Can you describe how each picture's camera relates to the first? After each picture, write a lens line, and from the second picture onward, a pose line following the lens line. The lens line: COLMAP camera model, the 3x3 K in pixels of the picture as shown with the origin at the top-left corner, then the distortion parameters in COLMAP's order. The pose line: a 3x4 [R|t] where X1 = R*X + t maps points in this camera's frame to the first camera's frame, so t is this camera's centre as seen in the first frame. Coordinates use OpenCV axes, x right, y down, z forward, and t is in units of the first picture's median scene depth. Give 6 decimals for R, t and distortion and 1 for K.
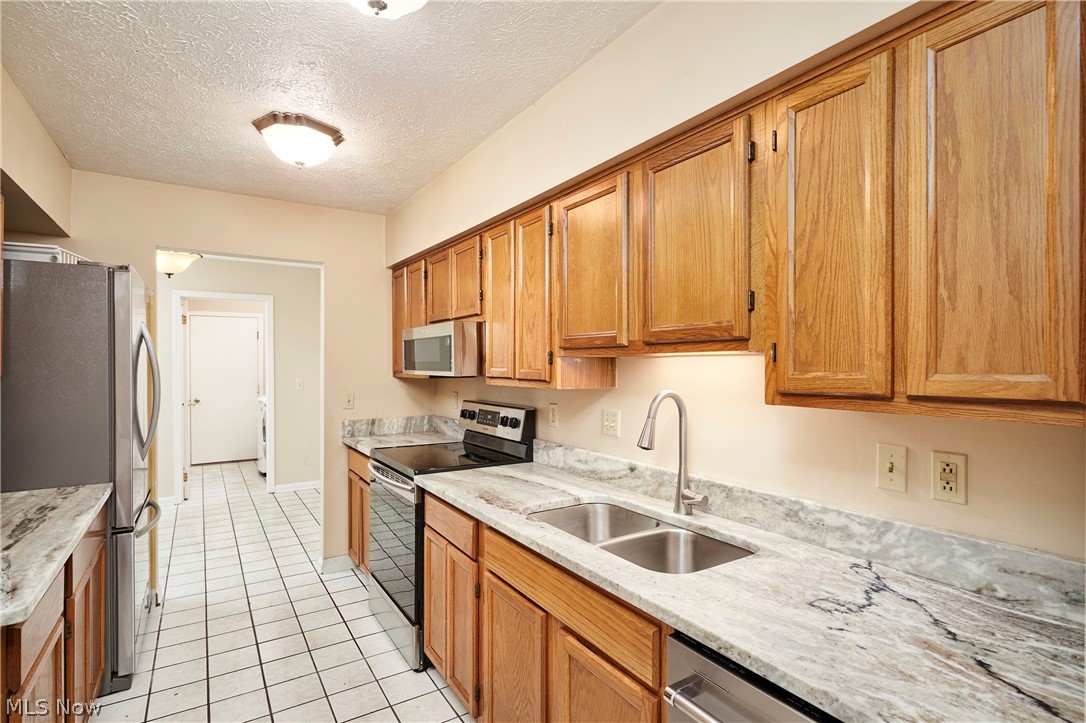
lens RADIAL K [[532.8, 0, 543.0], [0, 532.8, 361.5], [0, 0, 1]] dist [-0.012957, 0.000249]
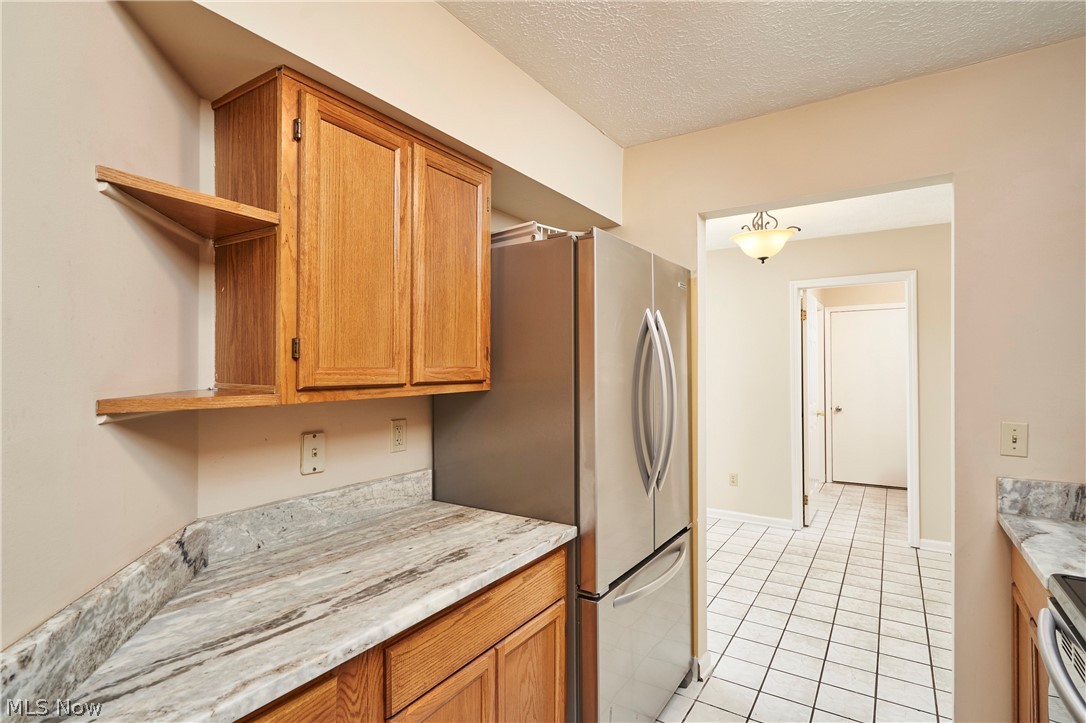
lens RADIAL K [[532.8, 0, 543.0], [0, 532.8, 361.5], [0, 0, 1]] dist [-0.012957, 0.000249]
pose [[0.403835, -0.012217, -0.914750, -0.096731], [0.006068, 0.999925, -0.010676, 0.005265], [0.914812, -0.001240, 0.403879, 0.410480]]
